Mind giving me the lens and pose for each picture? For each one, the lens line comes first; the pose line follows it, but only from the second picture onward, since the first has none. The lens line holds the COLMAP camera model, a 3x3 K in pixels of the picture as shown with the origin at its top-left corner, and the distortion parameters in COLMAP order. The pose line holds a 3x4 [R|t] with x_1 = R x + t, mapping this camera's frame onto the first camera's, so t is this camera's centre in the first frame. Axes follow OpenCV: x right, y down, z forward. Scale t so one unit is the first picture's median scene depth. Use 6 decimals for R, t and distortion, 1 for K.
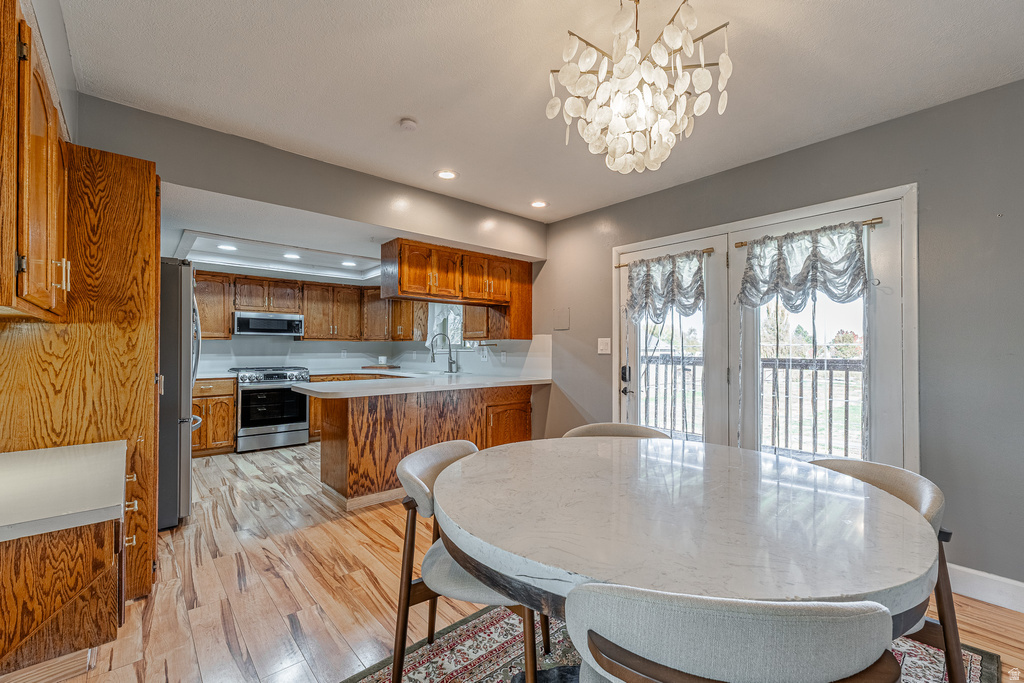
lens RADIAL K [[467.5, 0, 492.2], [0, 467.5, 343.1], [0, 0, 1]] dist [-0.003501, -0.000808]
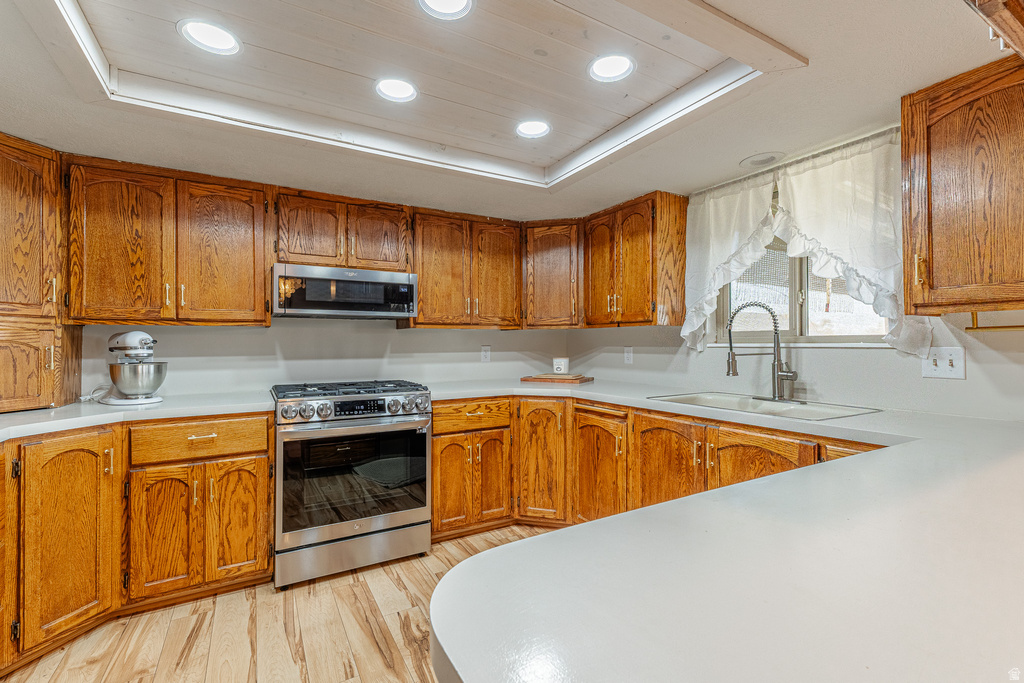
lens RADIAL K [[453.4, 0, 513.1], [0, 453.4, 337.5], [0, 0, 1]] dist [-0.001189, 0.001166]
pose [[0.991350, -0.008783, -0.130947, -0.266792], [0.008434, 0.999959, -0.003222, 0.008146], [0.130970, 0.002089, 0.991384, 0.600631]]
